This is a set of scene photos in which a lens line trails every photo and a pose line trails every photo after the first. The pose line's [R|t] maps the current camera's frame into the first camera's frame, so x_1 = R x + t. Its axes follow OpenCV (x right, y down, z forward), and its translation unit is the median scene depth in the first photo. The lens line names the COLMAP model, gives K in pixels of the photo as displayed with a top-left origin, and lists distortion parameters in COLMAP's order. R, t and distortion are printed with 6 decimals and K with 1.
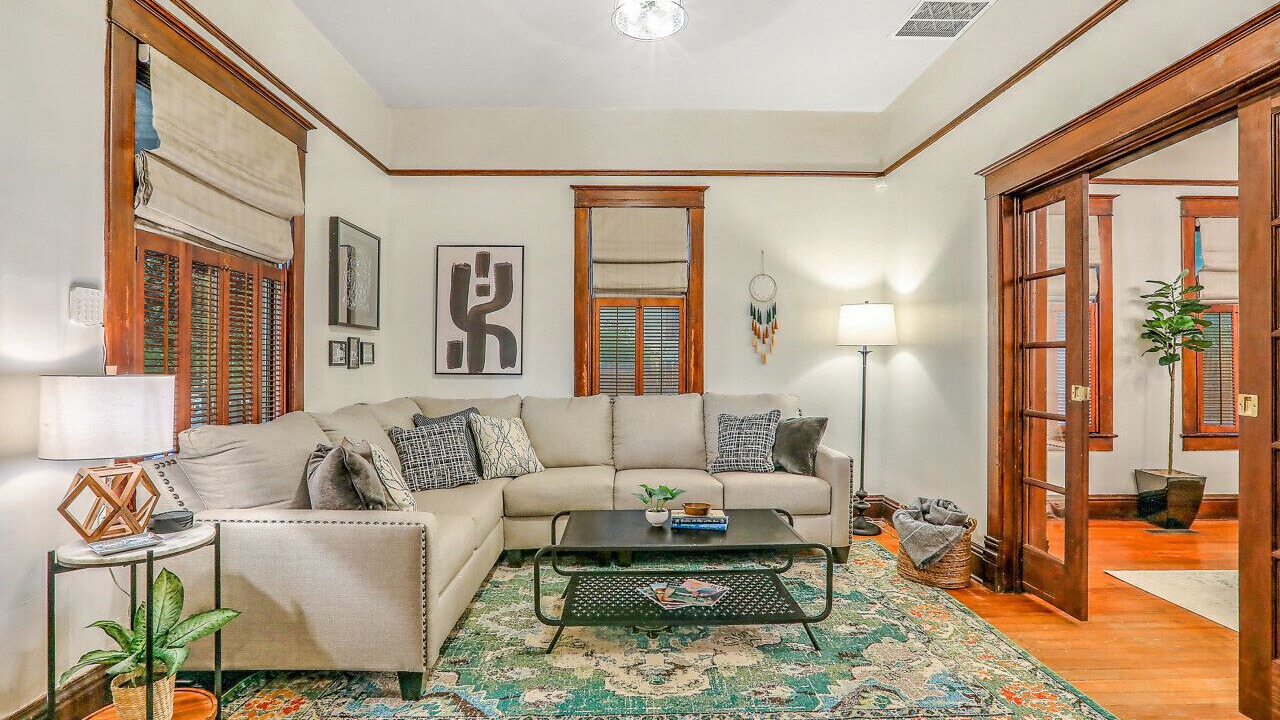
lens RADIAL K [[608.8, 0, 633.6], [0, 608.8, 360.0], [0, 0, 1]] dist [-0.002092, 0.000223]
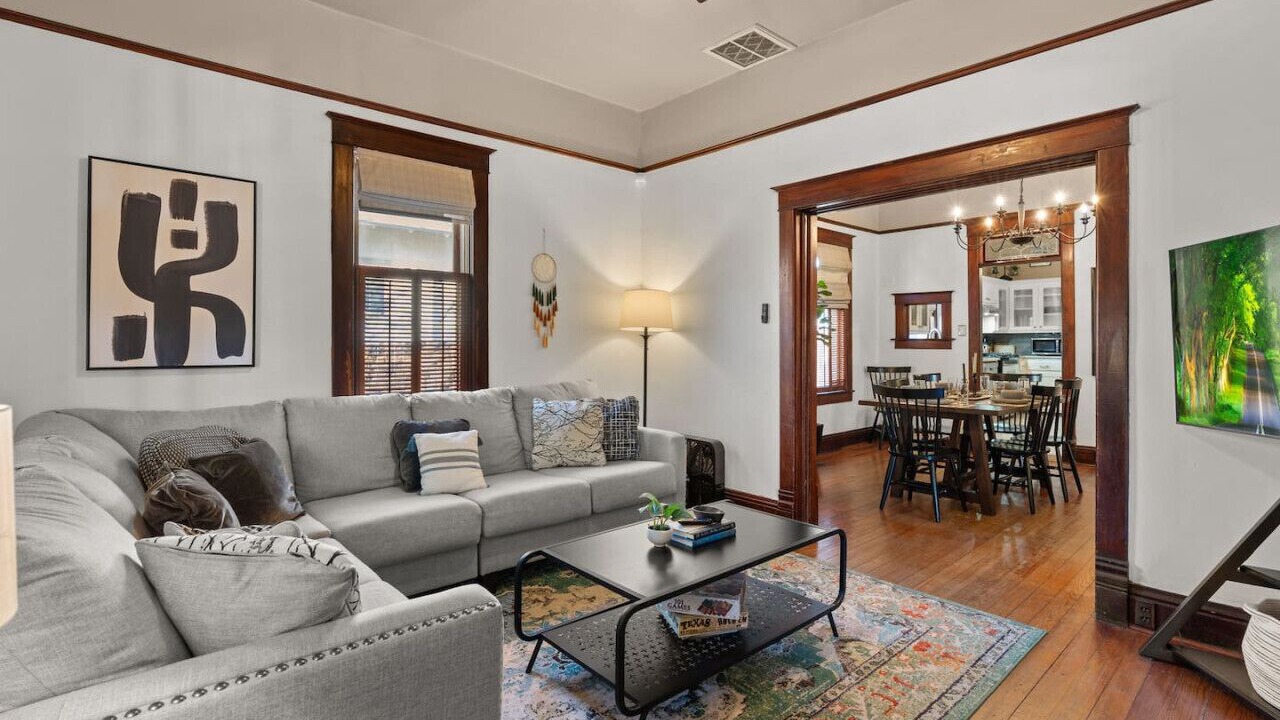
lens RADIAL K [[608.8, 0, 635.3], [0, 608.8, 338.5], [0, 0, 1]] dist [-0.002092, 0.000223]
pose [[0.766985, 0.001223, 0.641664, -0.294966], [-0.001765, 0.999998, 0.000204, -0.008706], [-0.641662, -0.001289, 0.766986, 0.186022]]
